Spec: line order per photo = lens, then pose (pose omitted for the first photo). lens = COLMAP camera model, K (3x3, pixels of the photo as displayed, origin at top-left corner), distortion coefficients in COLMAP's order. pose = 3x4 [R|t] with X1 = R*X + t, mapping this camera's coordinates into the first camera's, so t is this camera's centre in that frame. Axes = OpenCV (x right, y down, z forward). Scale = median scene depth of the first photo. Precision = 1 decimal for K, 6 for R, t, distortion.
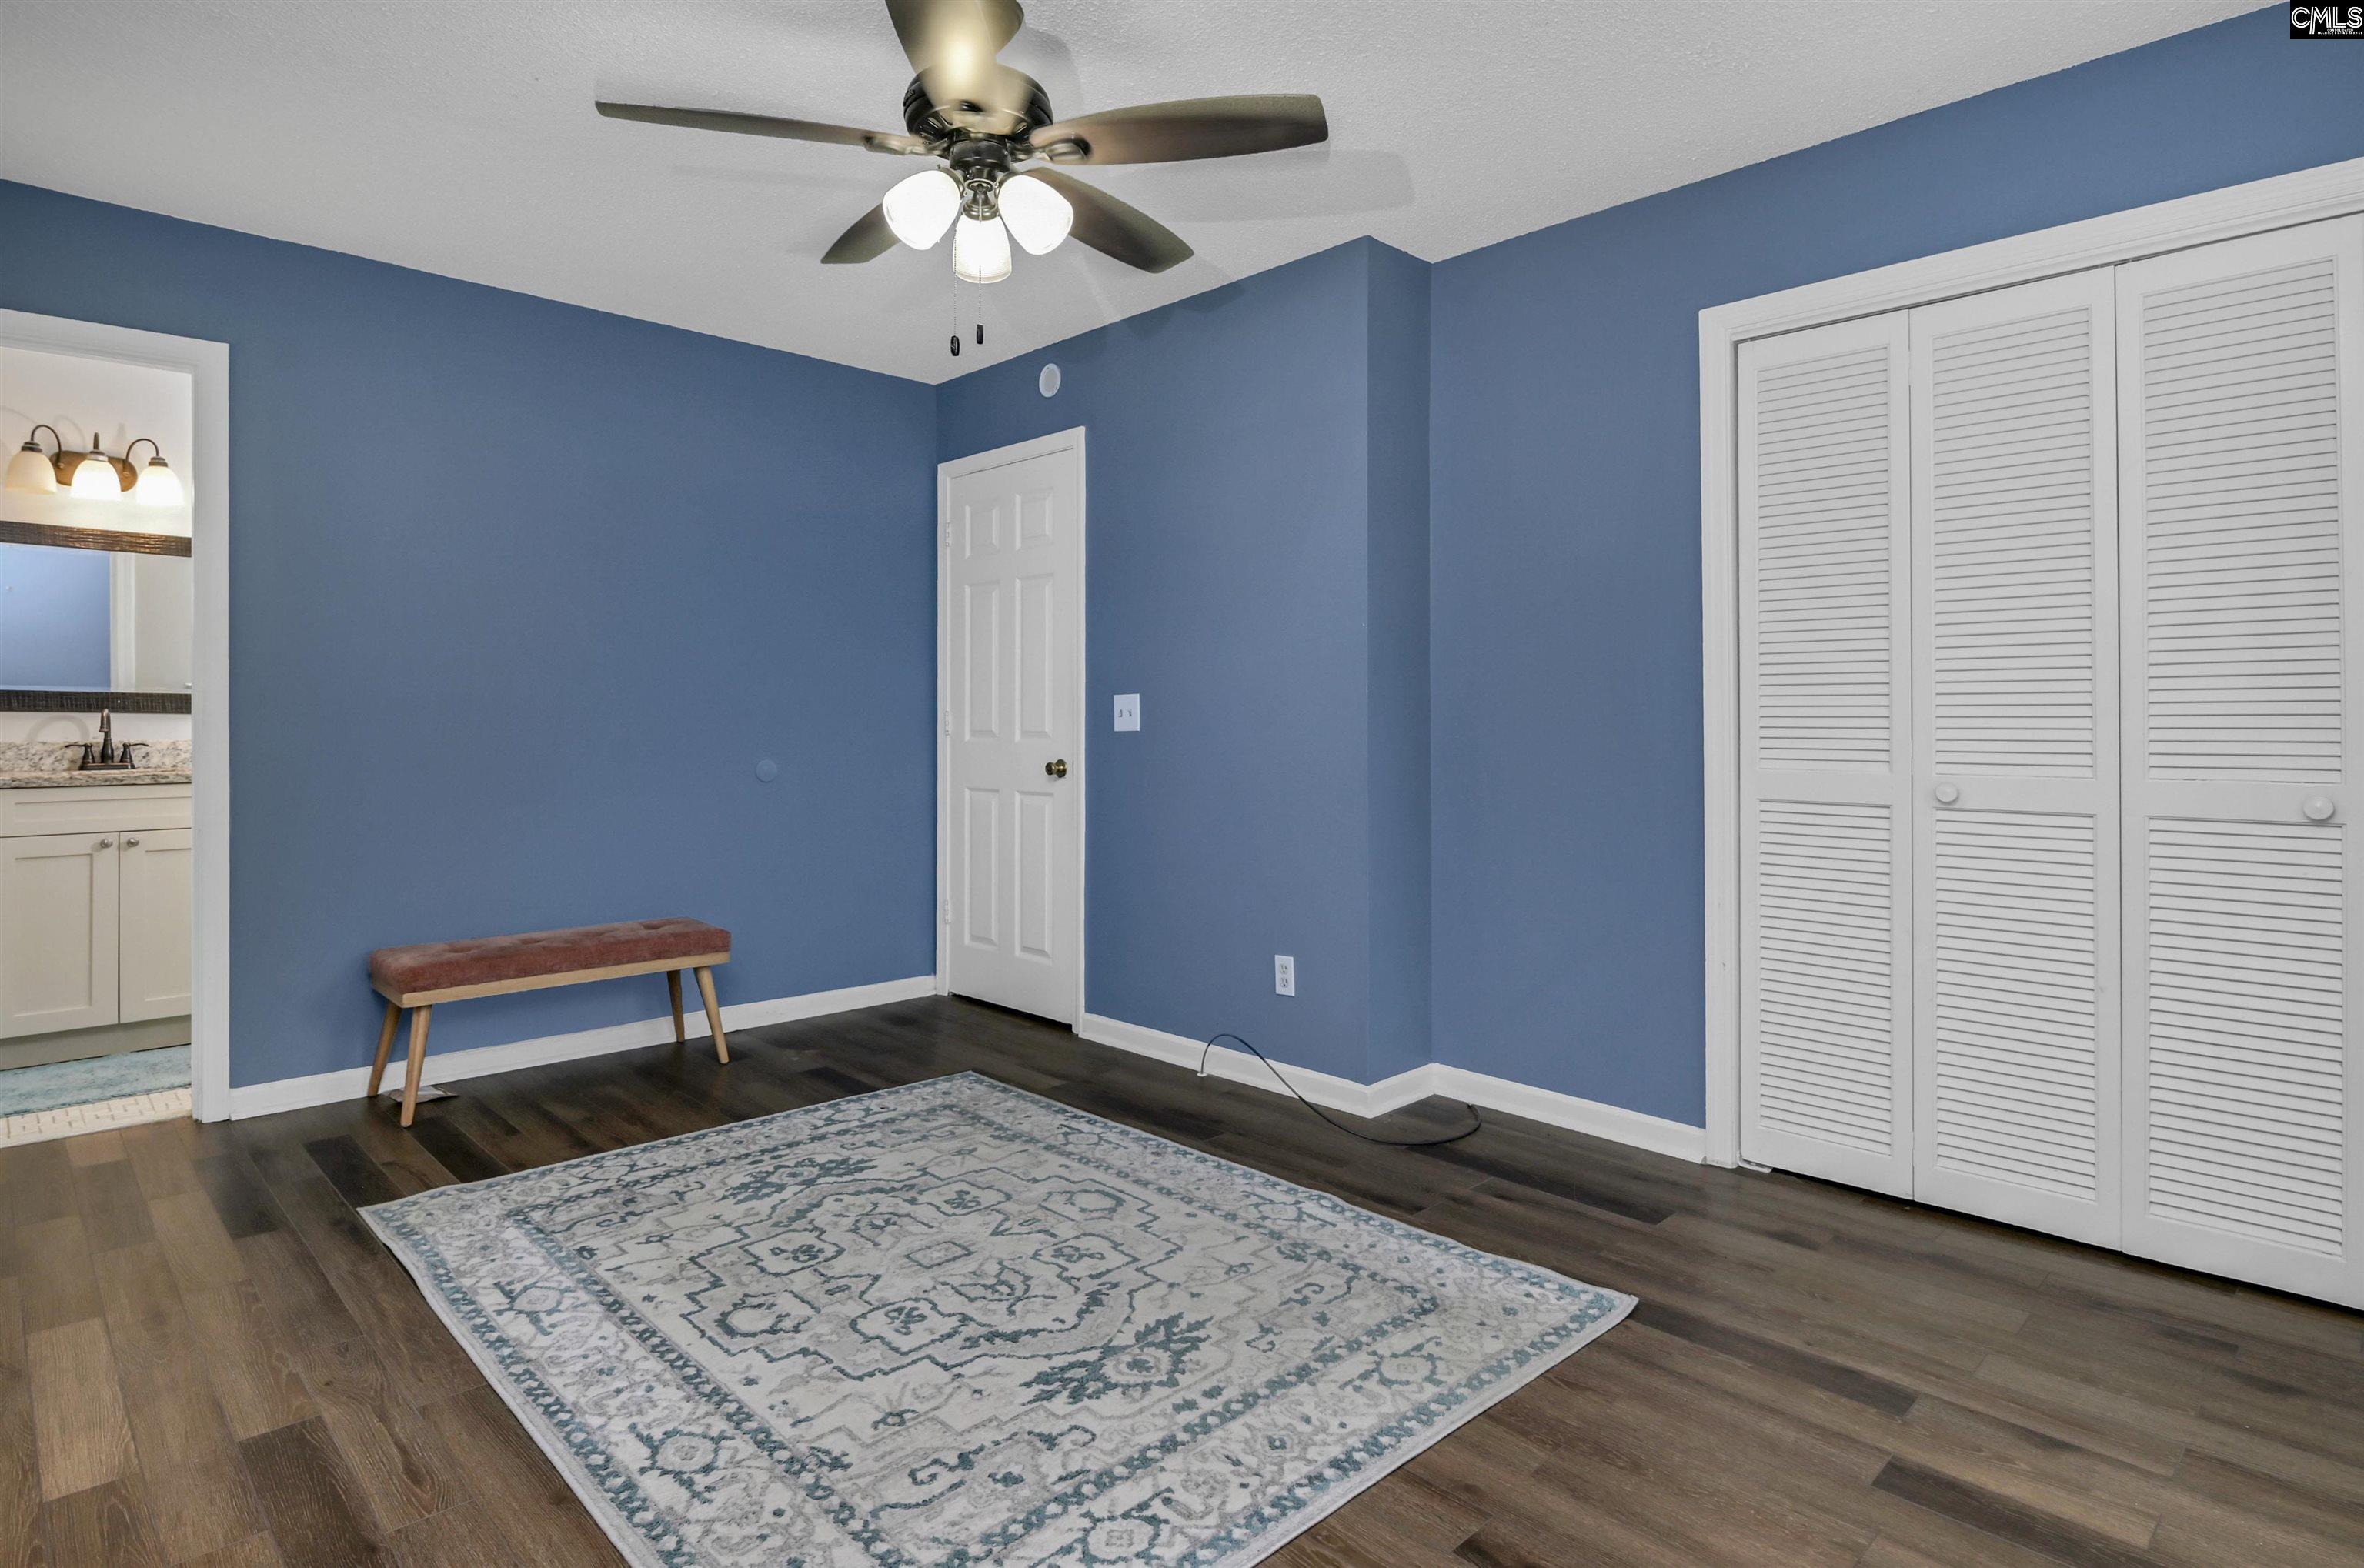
lens RADIAL K [[1243.3, 0, 1181.5], [0, 1243.3, 709.9], [0, 0, 1]] dist [0.002638, -0.000679]
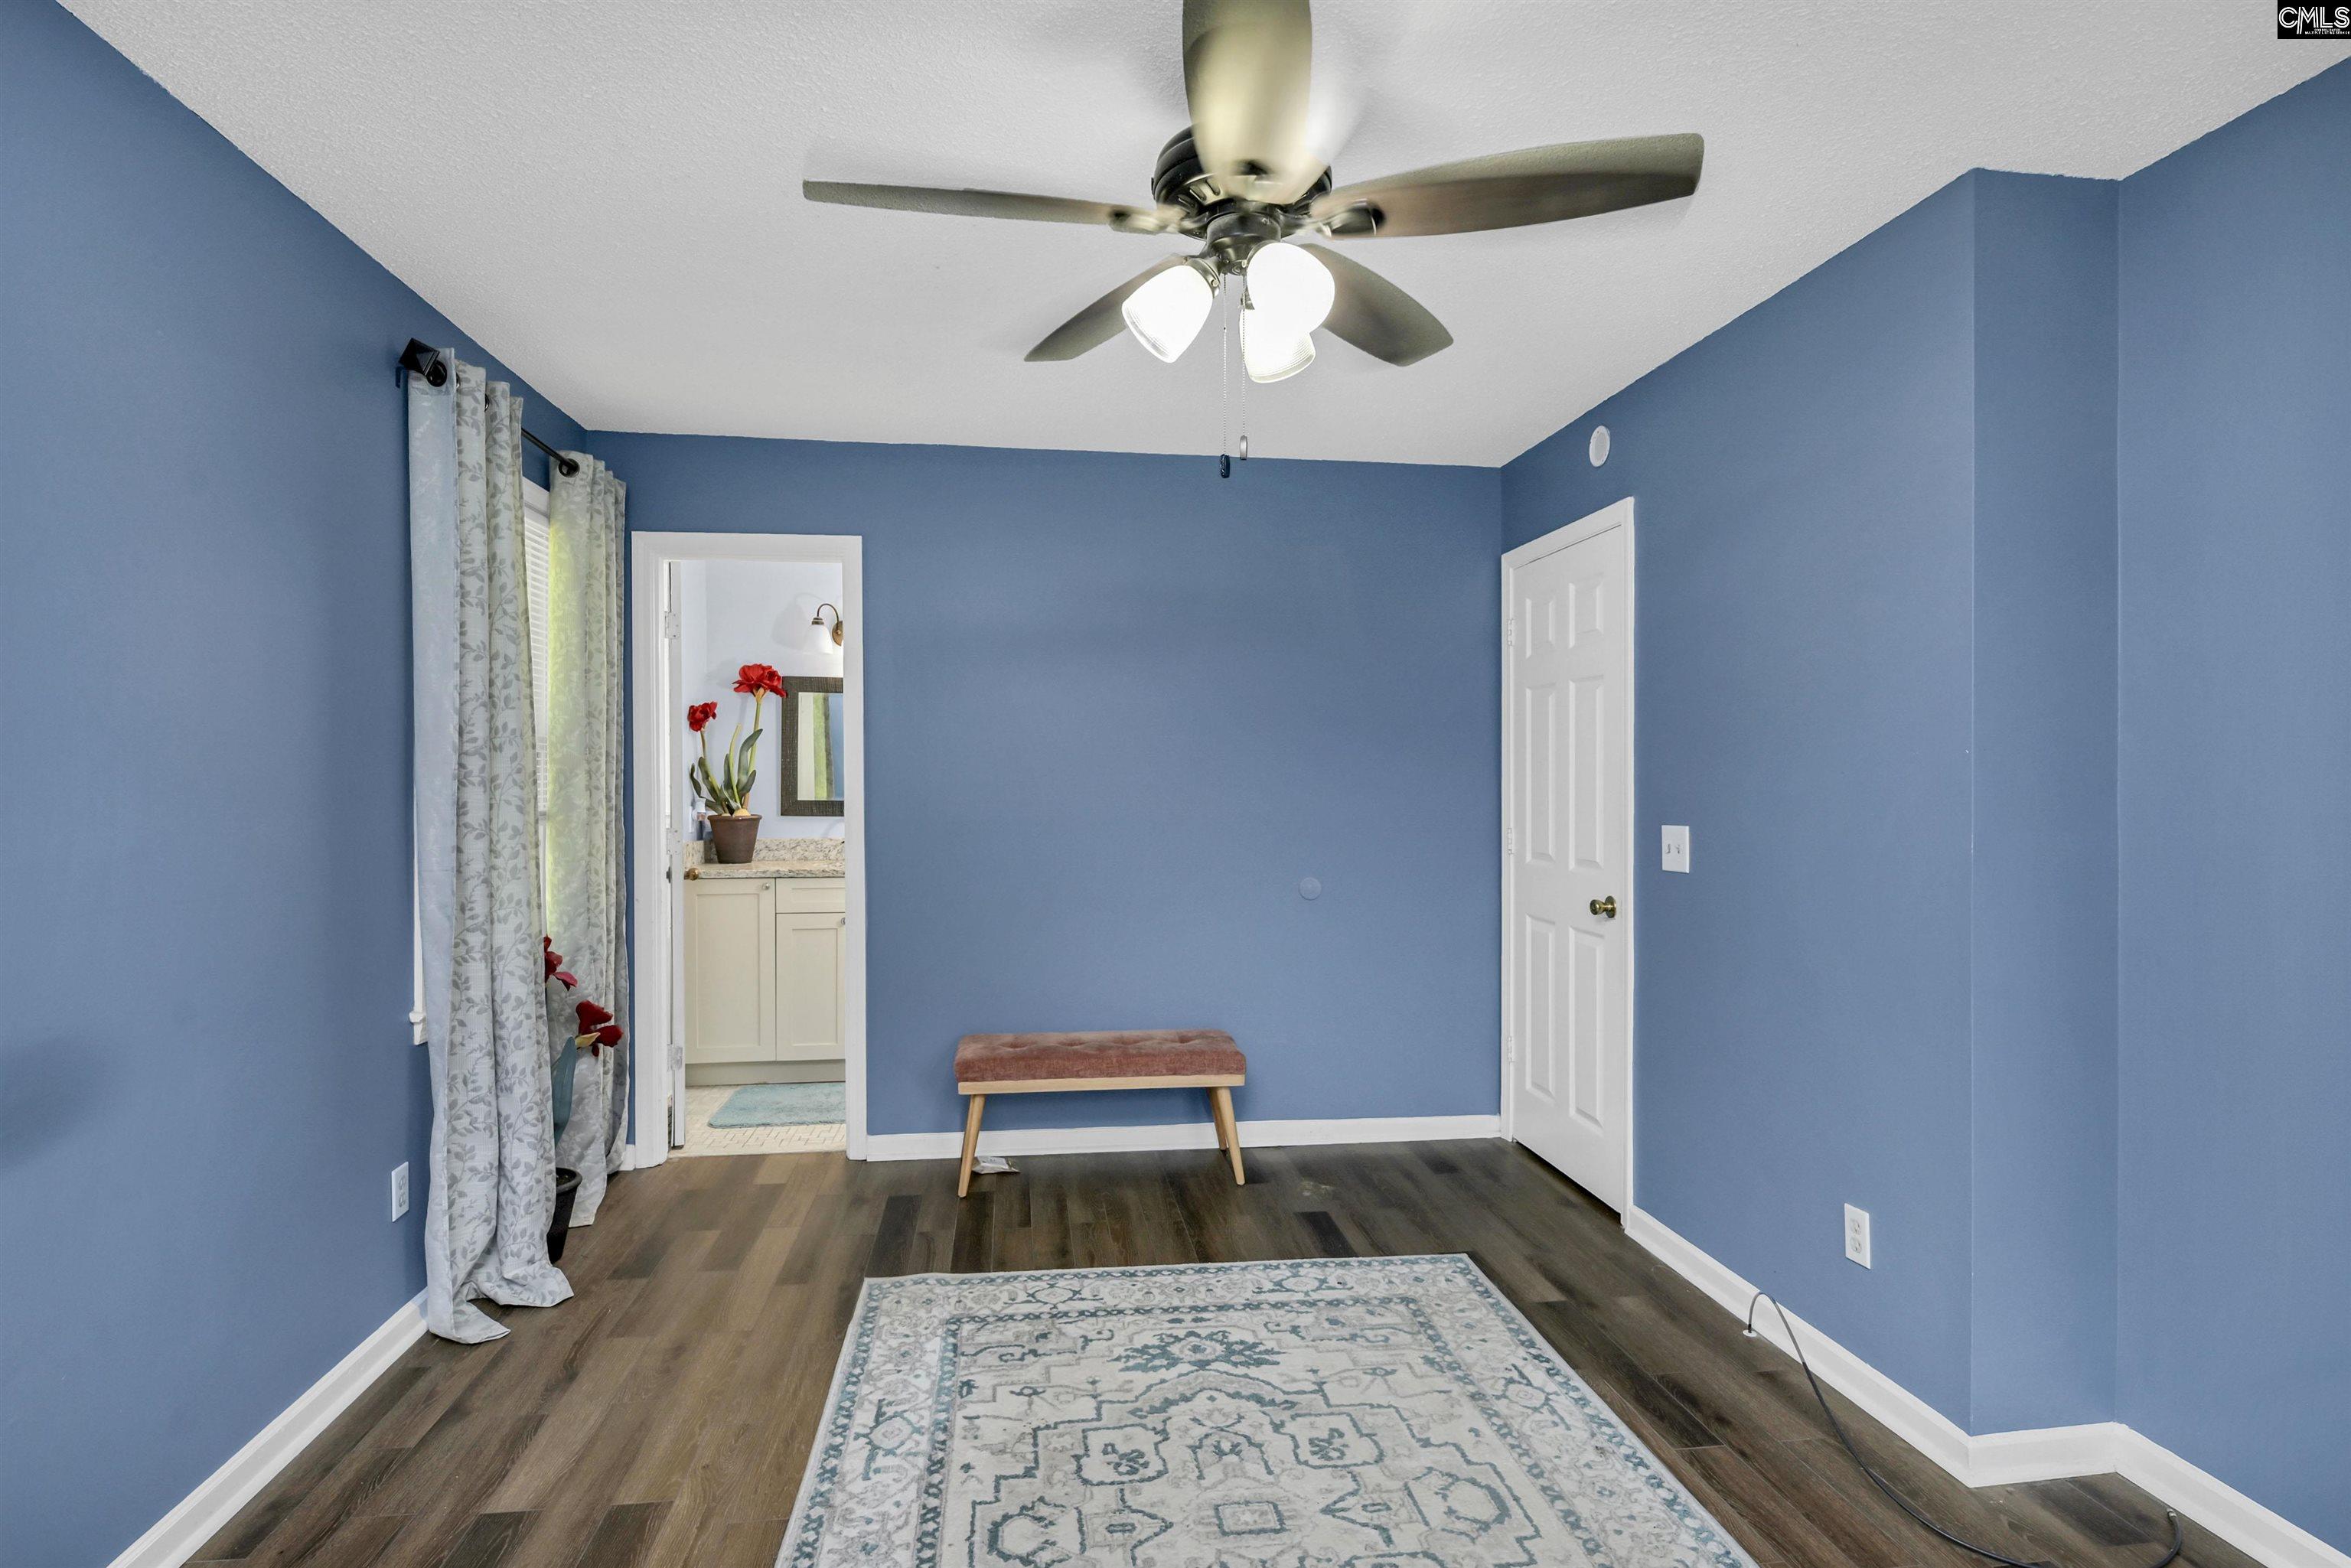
lens RADIAL K [[1192.0, 0, 1167.7], [0, 1192.0, 778.3], [0, 0, 1]] dist [0.001442, -0.000245]
pose [[0.801966, 0.003045, -0.597362, 0.216411], [0.001785, 0.999970, 0.007494, -0.070049], [0.597367, -0.007076, 0.801936, 0.262924]]
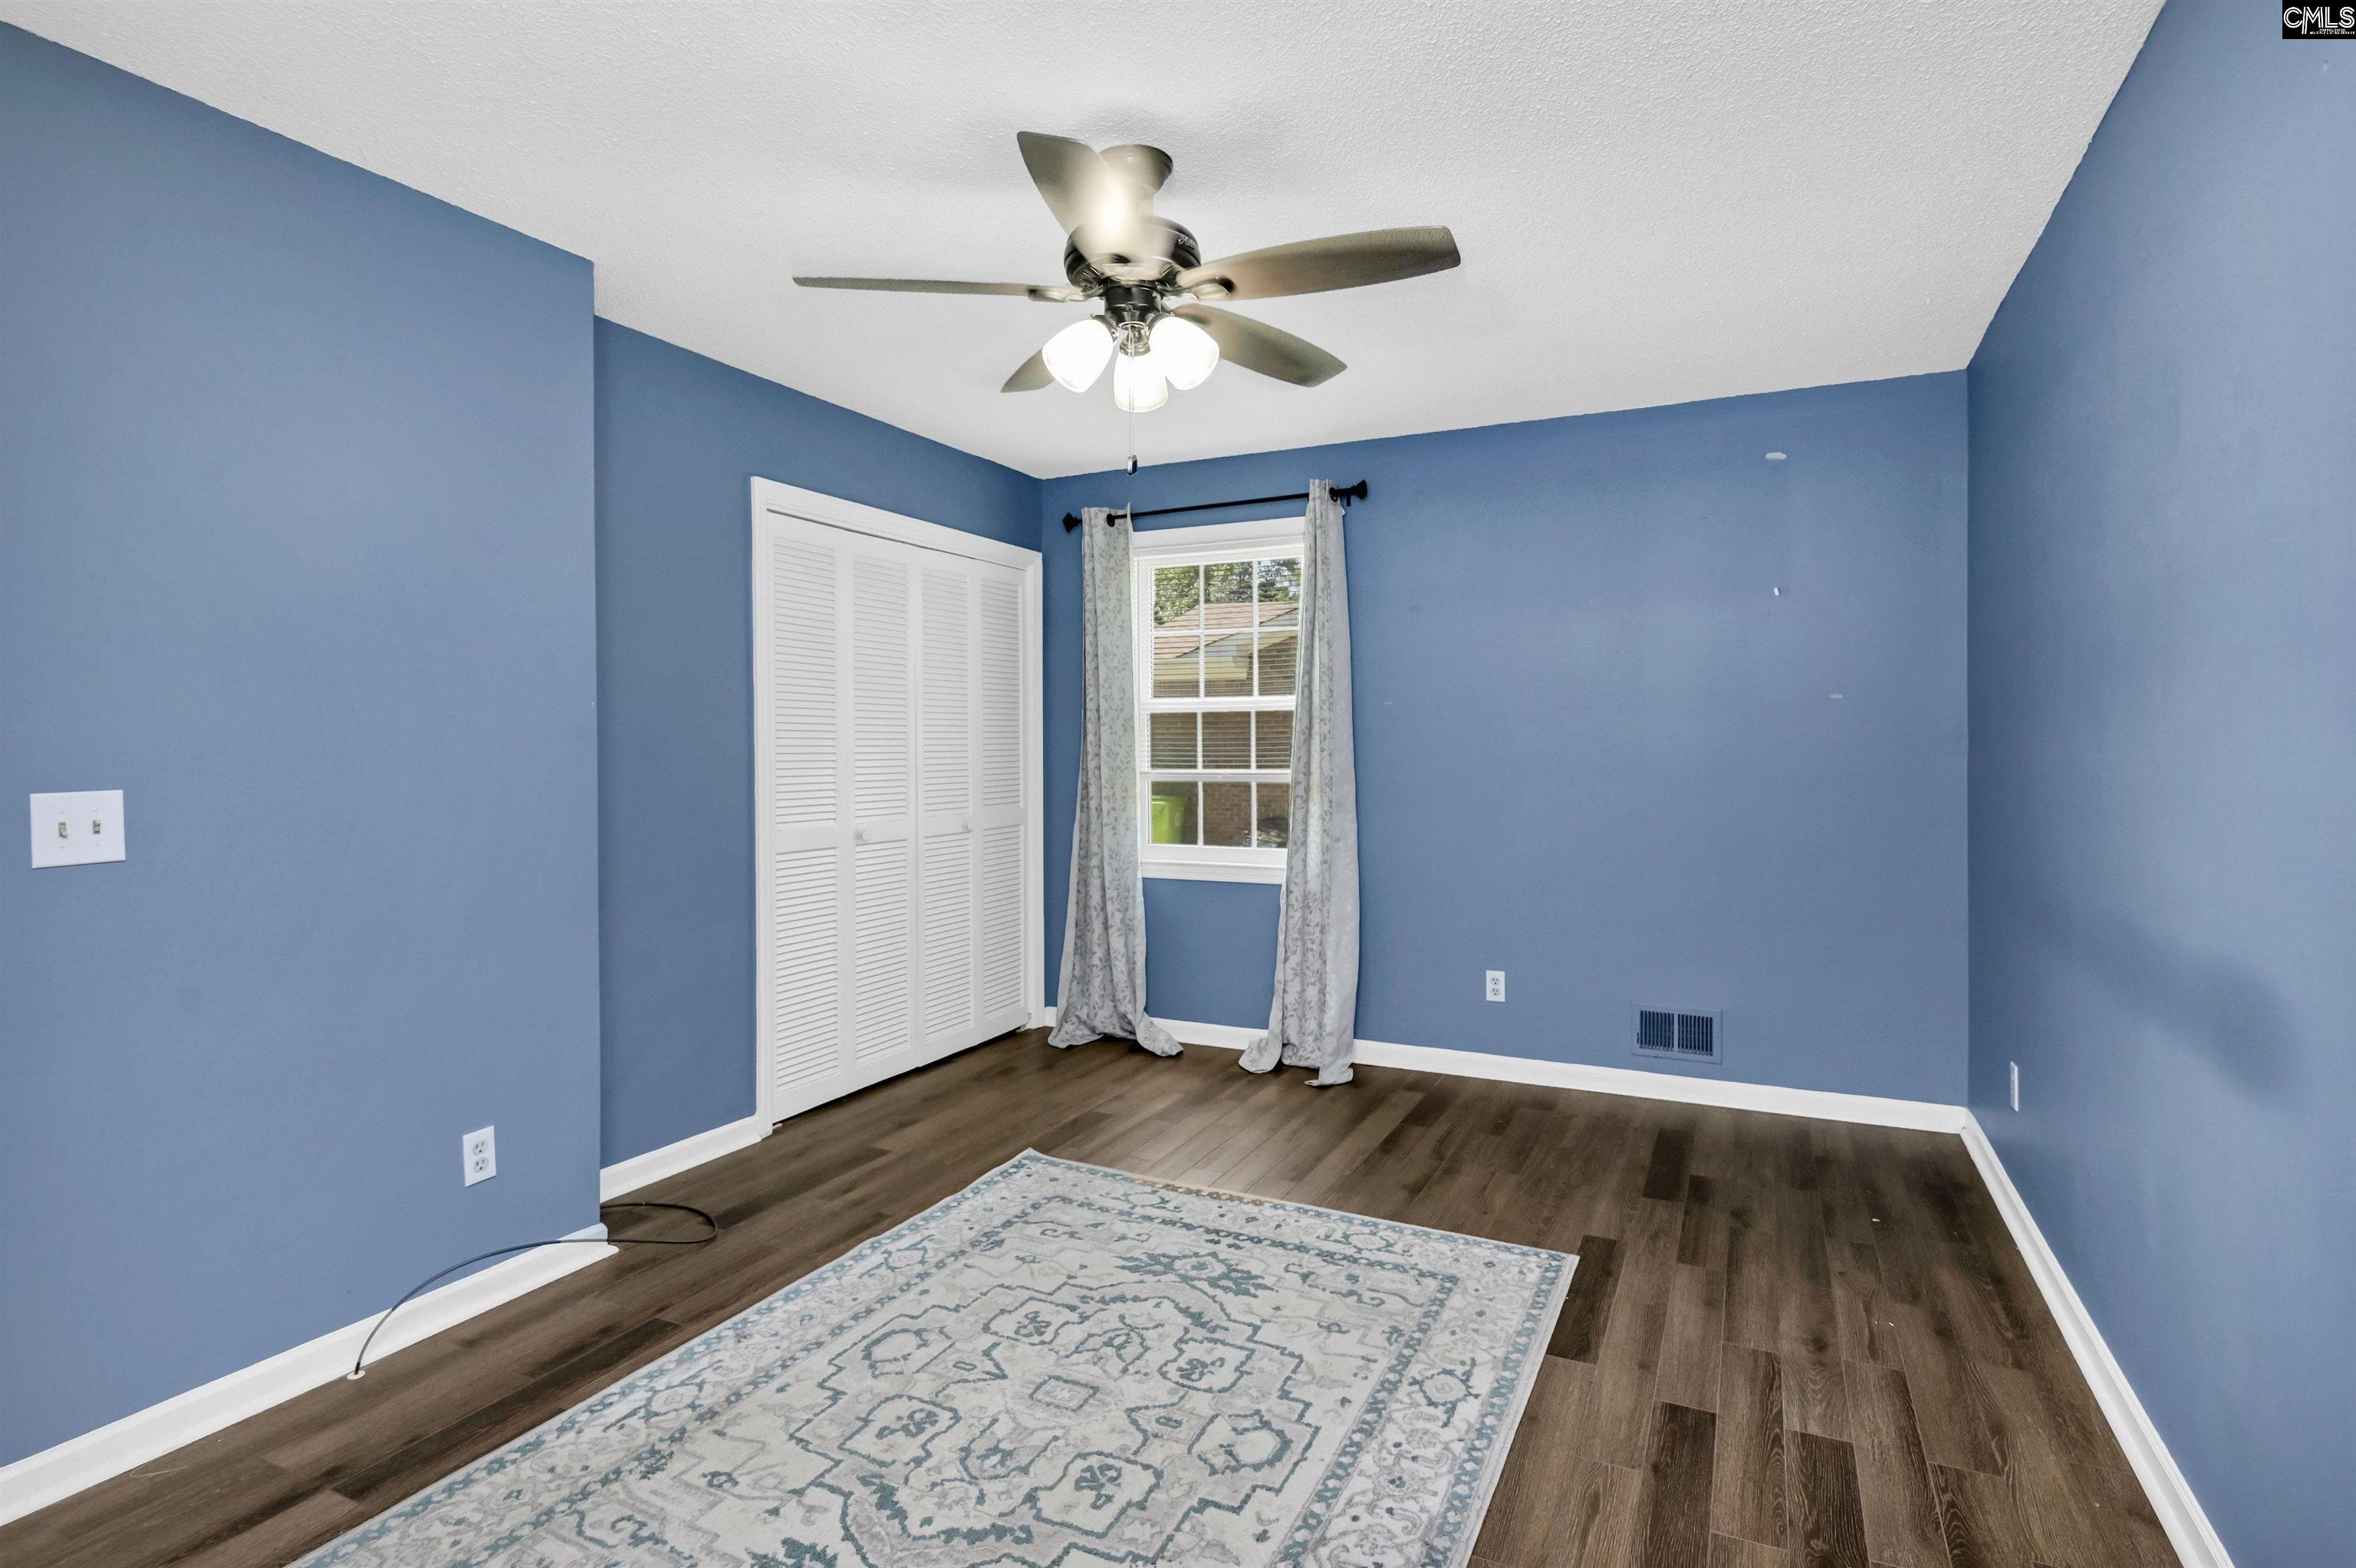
lens RADIAL K [[1195.5, 0, 1170.1], [0, 1195.5, 744.9], [0, 0, 1]] dist [0.000217, 0.000167]
pose [[-0.332336, 0.000982, 0.943160, -0.922976], [-0.001637, 0.999997, -0.001617, -0.044351], [-0.943160, -0.002082, -0.332334, 1.051576]]
